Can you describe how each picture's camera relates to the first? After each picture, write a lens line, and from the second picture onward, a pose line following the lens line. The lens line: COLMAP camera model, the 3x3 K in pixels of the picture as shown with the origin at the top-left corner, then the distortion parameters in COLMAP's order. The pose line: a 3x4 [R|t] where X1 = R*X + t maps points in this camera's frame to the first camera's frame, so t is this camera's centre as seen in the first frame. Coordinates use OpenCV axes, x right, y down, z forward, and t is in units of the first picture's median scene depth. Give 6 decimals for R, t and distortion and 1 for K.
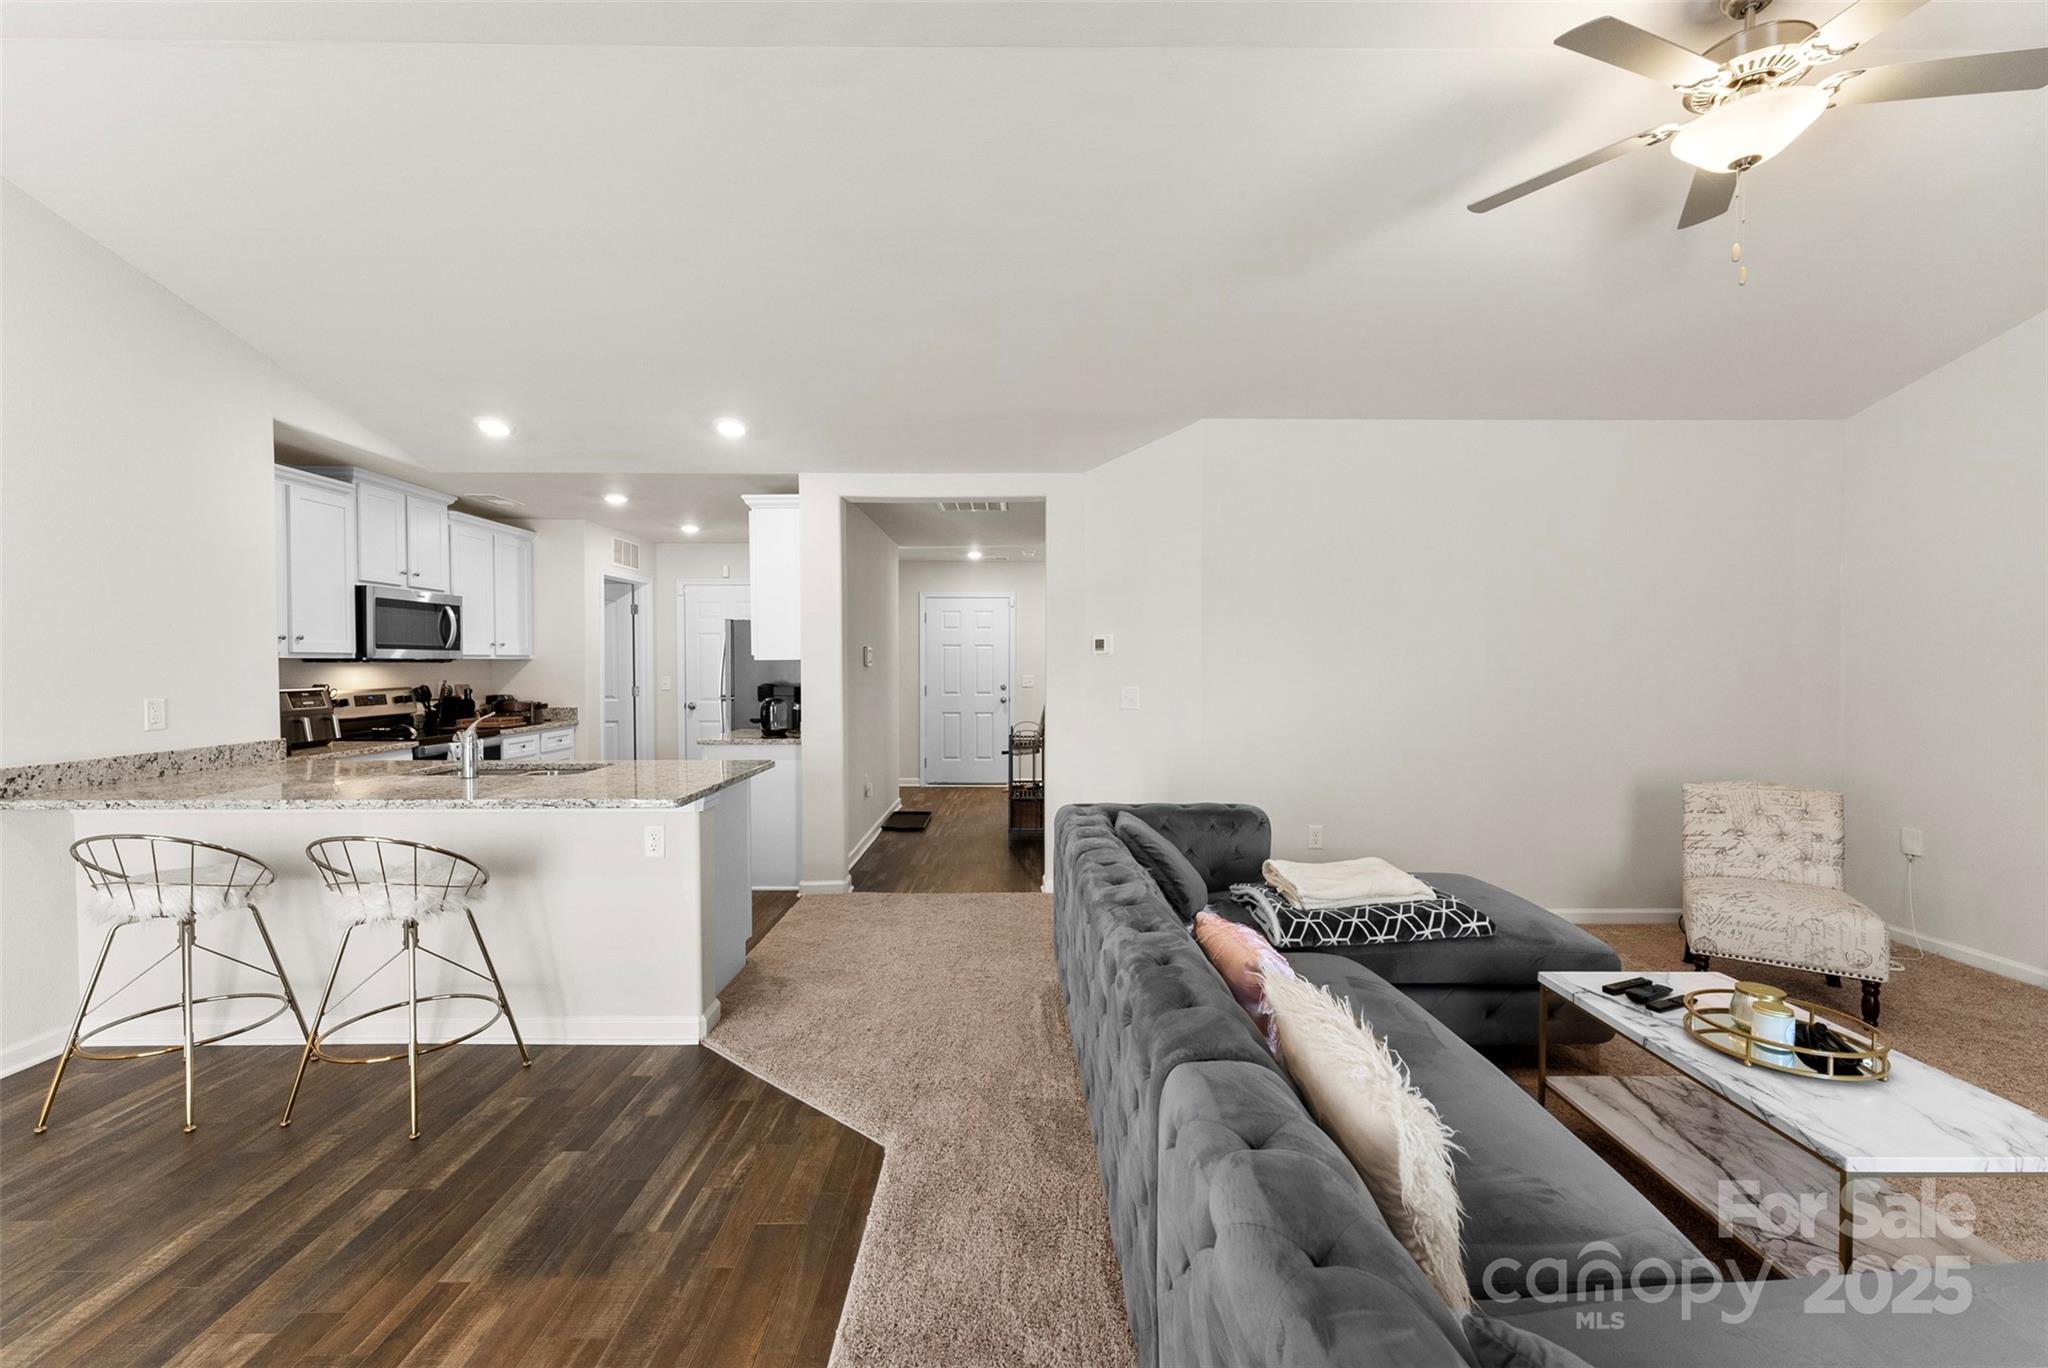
lens RADIAL K [[835.3, 0, 1020.6], [0, 835.3, 683.0], [0, 0, 1]] dist [0.000529, -0.000038]
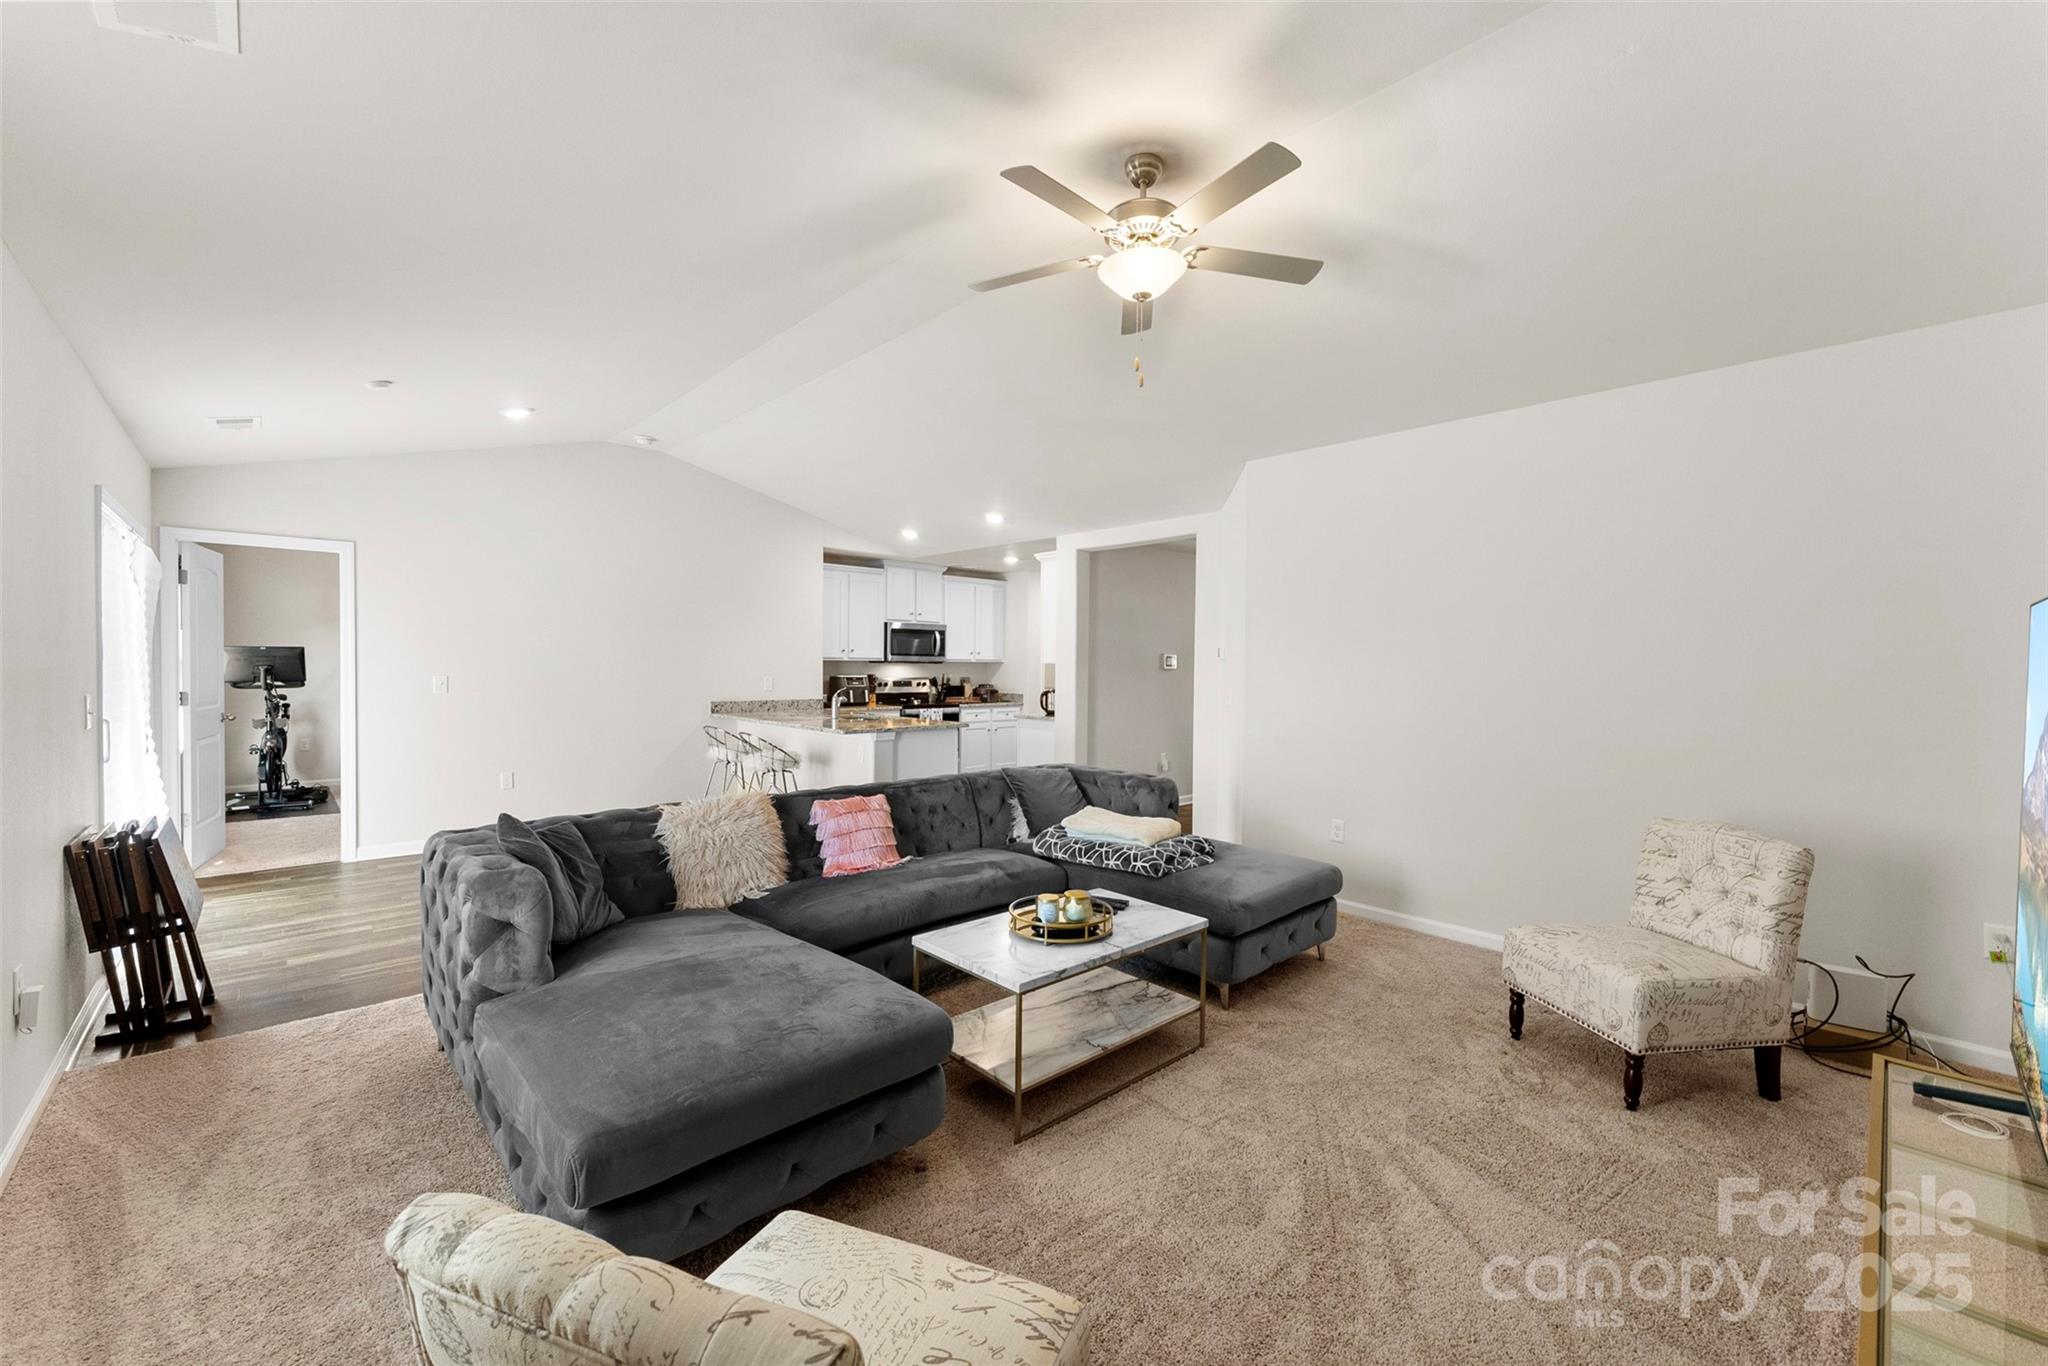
lens RADIAL K [[815.6, 0, 1024.0], [0, 815.6, 683.0], [0, 0, 1]] dist [0.002359, 0.000067]
pose [[0.675593, 0.024944, -0.736853, 0.980468], [-0.029732, 0.999536, 0.006577, -0.001201], [0.736675, 0.017464, 0.676021, -0.012950]]
